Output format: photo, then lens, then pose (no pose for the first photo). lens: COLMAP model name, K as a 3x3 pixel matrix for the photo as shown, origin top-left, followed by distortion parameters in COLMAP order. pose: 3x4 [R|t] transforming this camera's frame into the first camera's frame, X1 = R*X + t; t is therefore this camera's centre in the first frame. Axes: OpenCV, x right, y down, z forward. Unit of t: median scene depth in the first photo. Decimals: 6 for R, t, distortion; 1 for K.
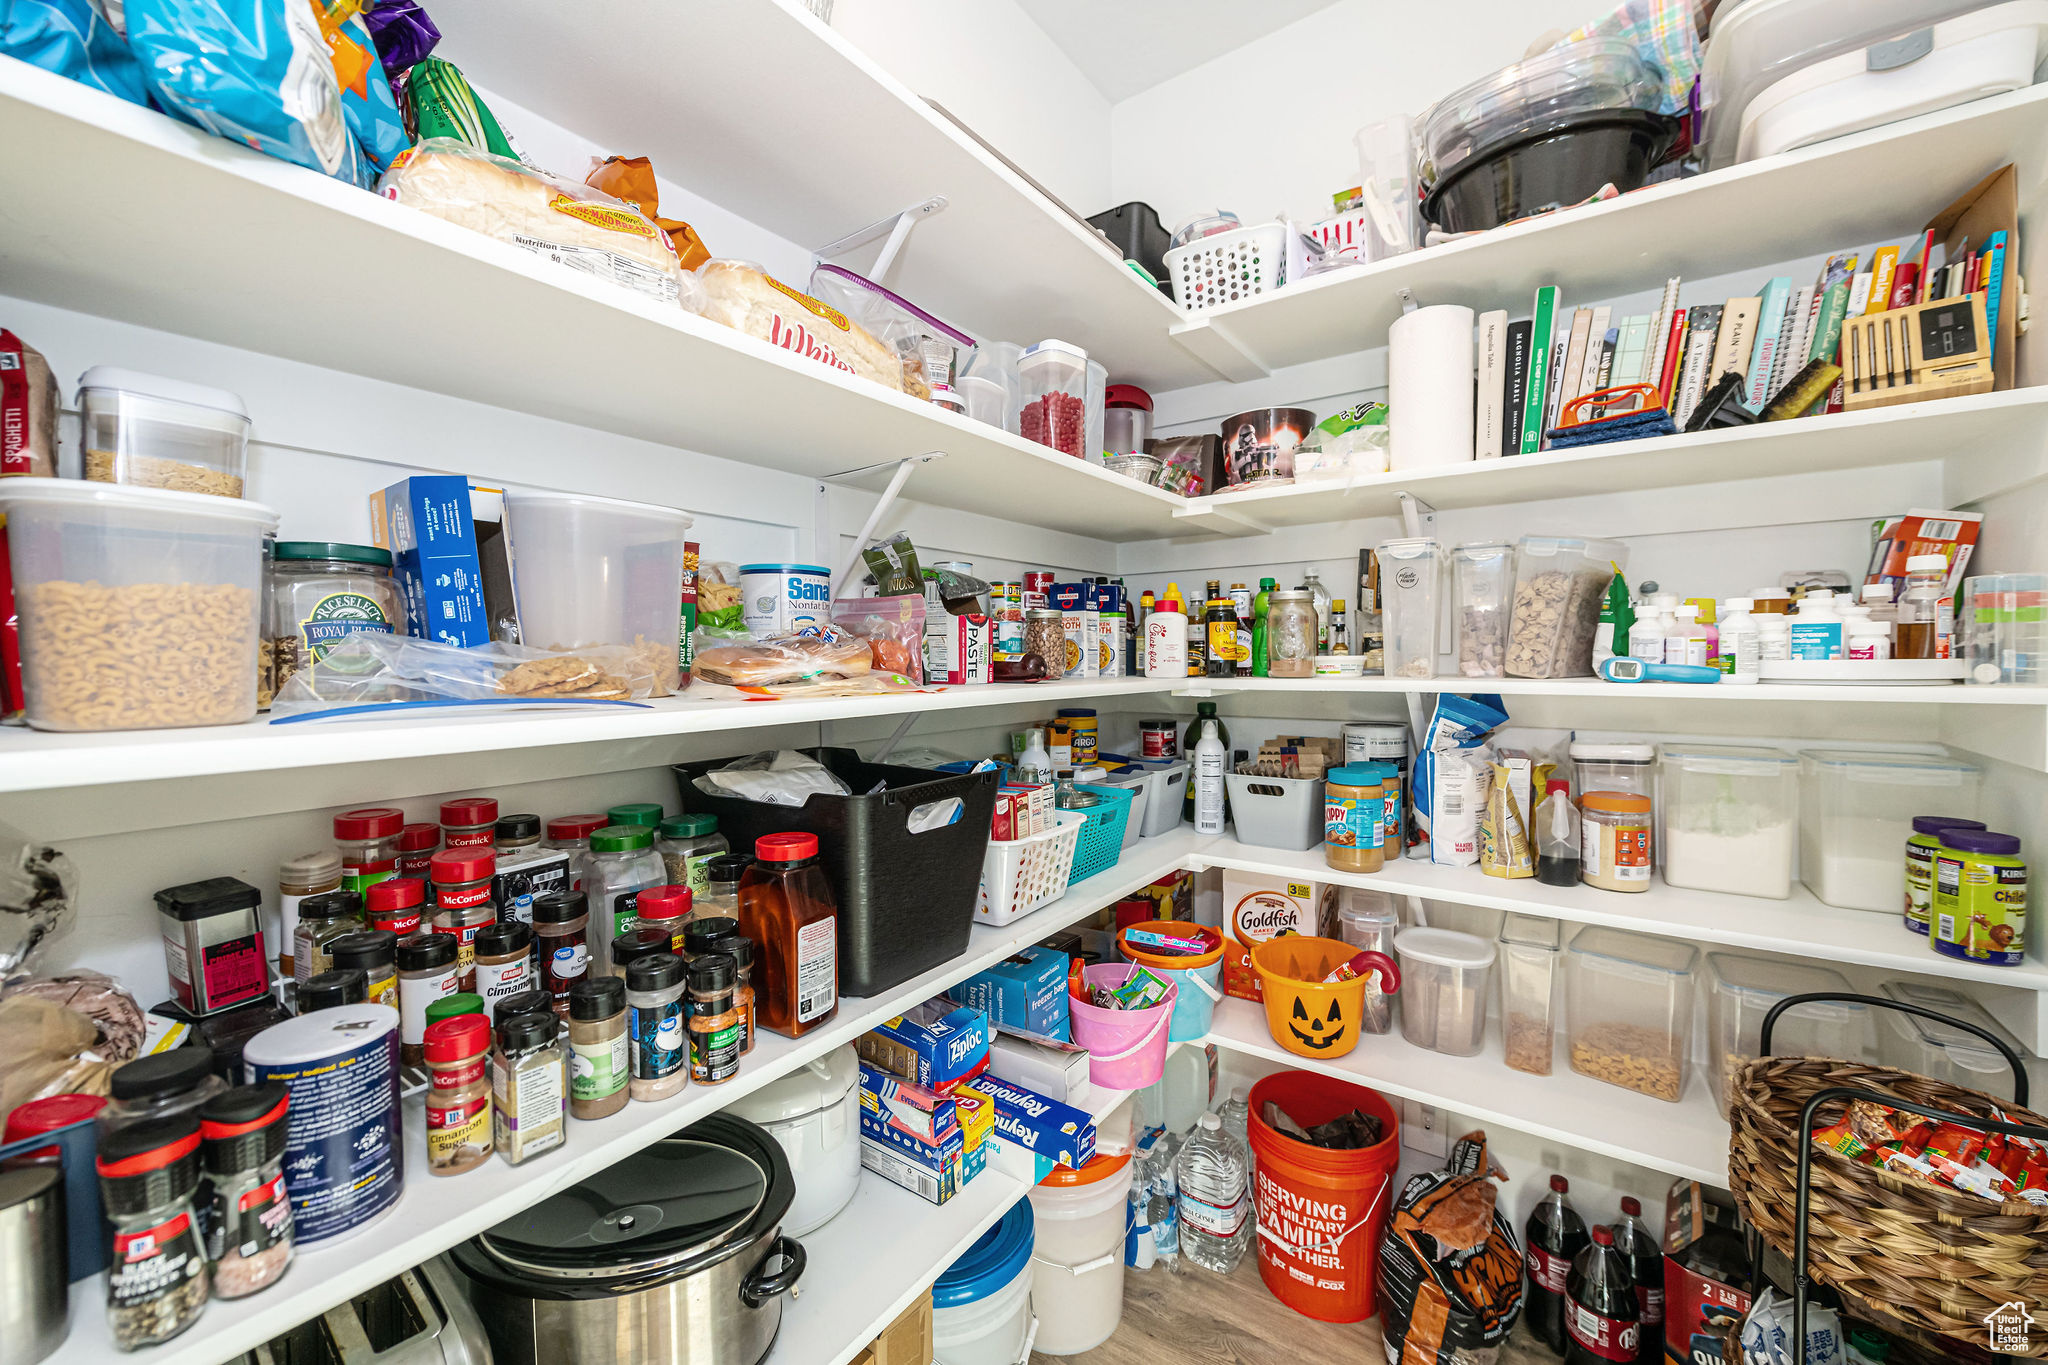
lens RADIAL K [[853.9, 0, 1022.6], [0, 853.9, 663.0], [0, 0, 1]] dist [-0.000617, -0.003540]
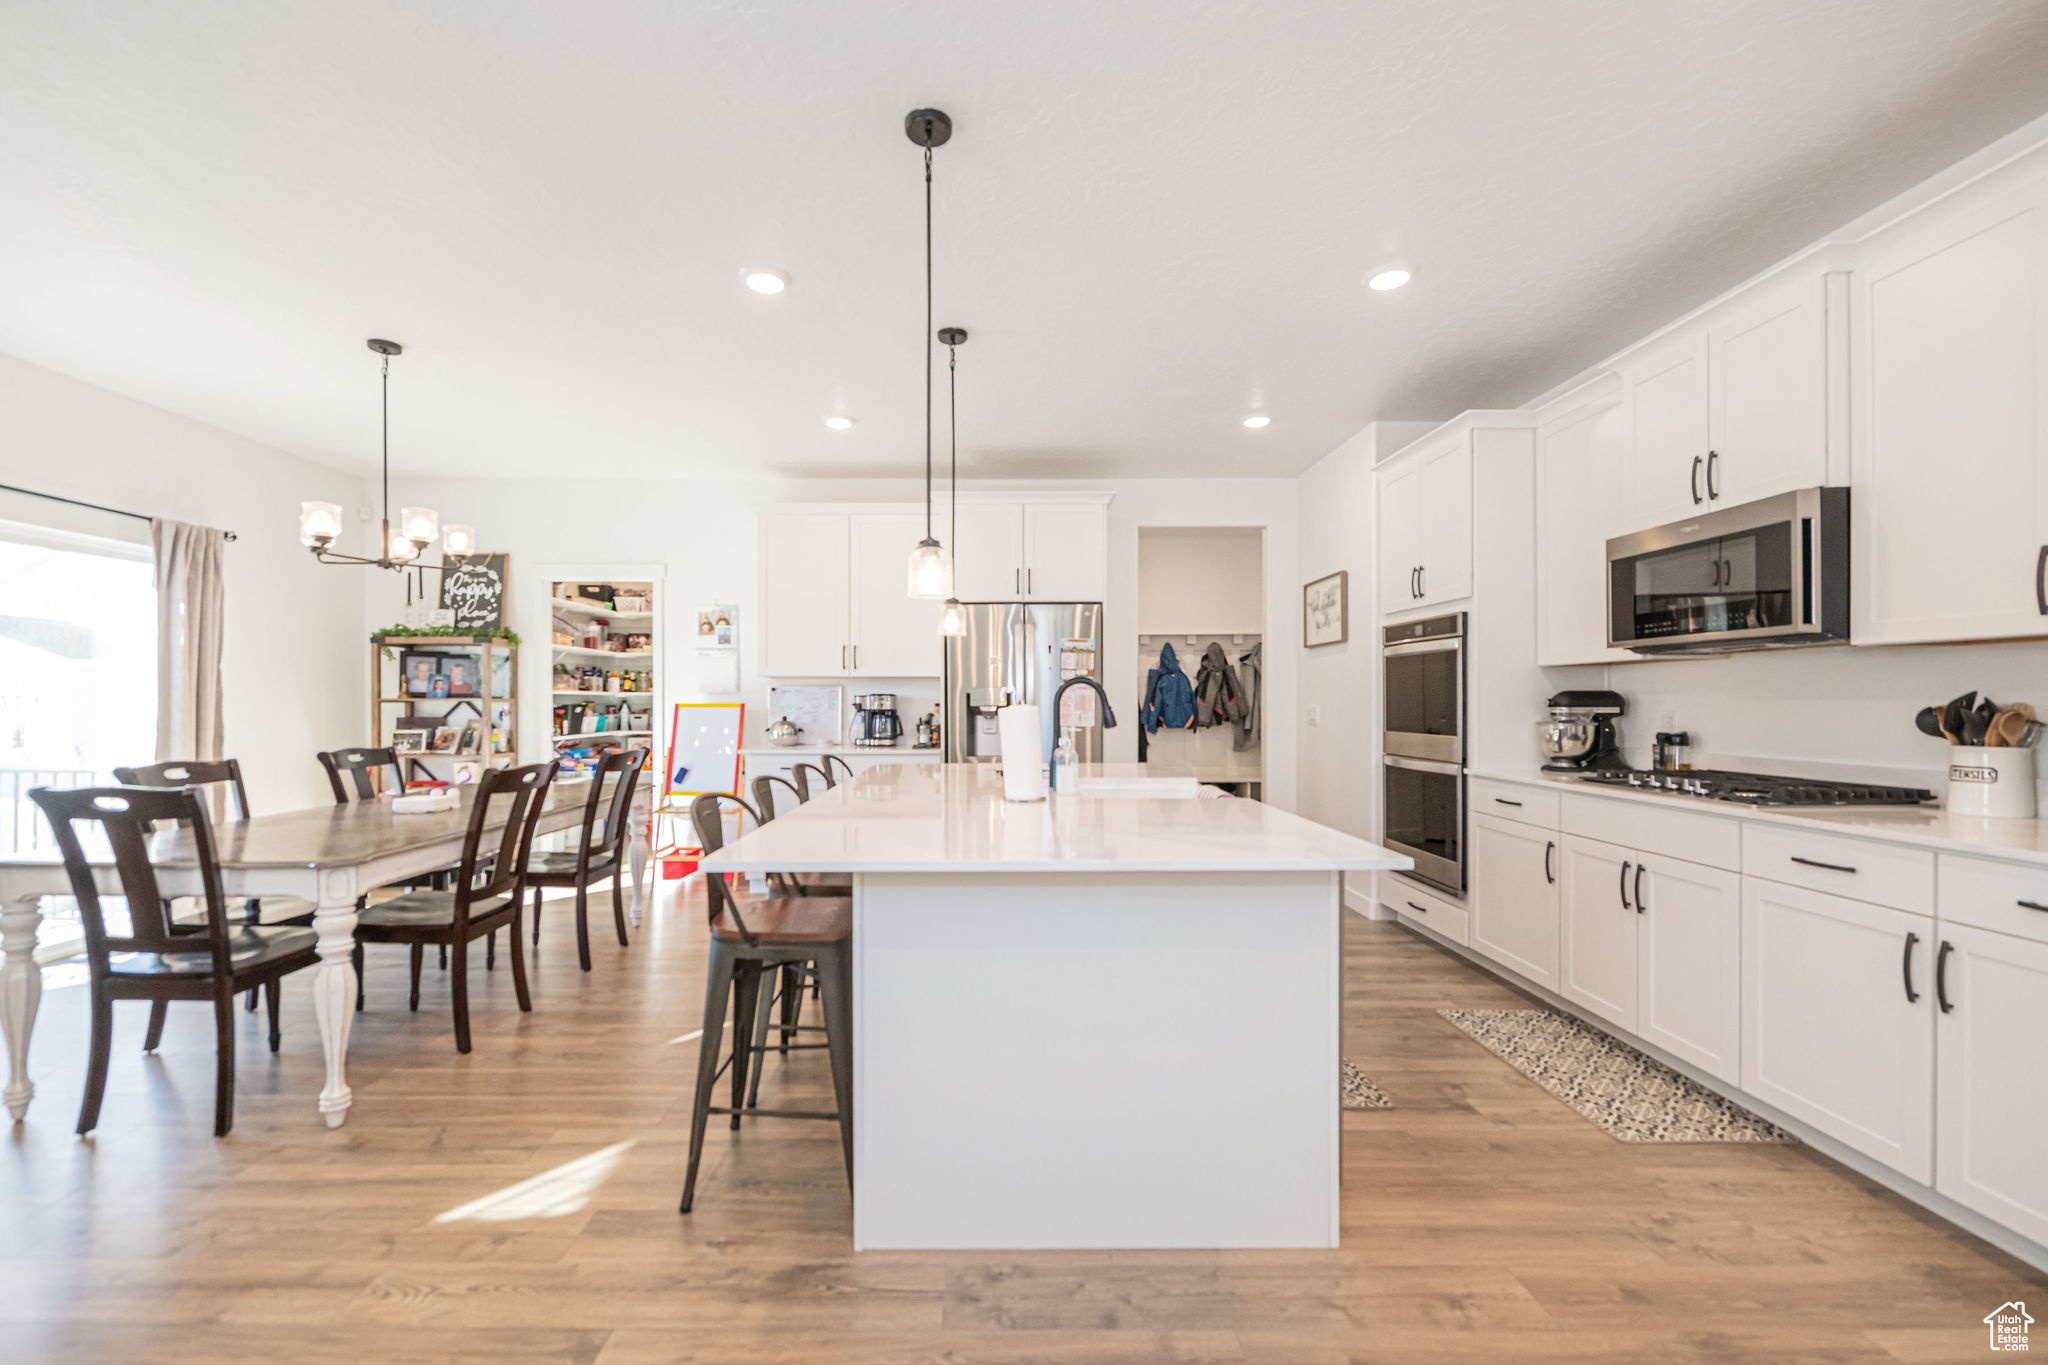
lens RADIAL K [[836.6, 0, 1016.2], [0, 836.6, 694.7], [0, 0, 1]] dist [-0.001565, -0.000460]
pose [[0.797991, 0.004942, 0.602649, -0.763380], [-0.000067, 0.999967, -0.008112, 0.064477], [-0.602669, 0.006434, 0.797965, -3.630200]]
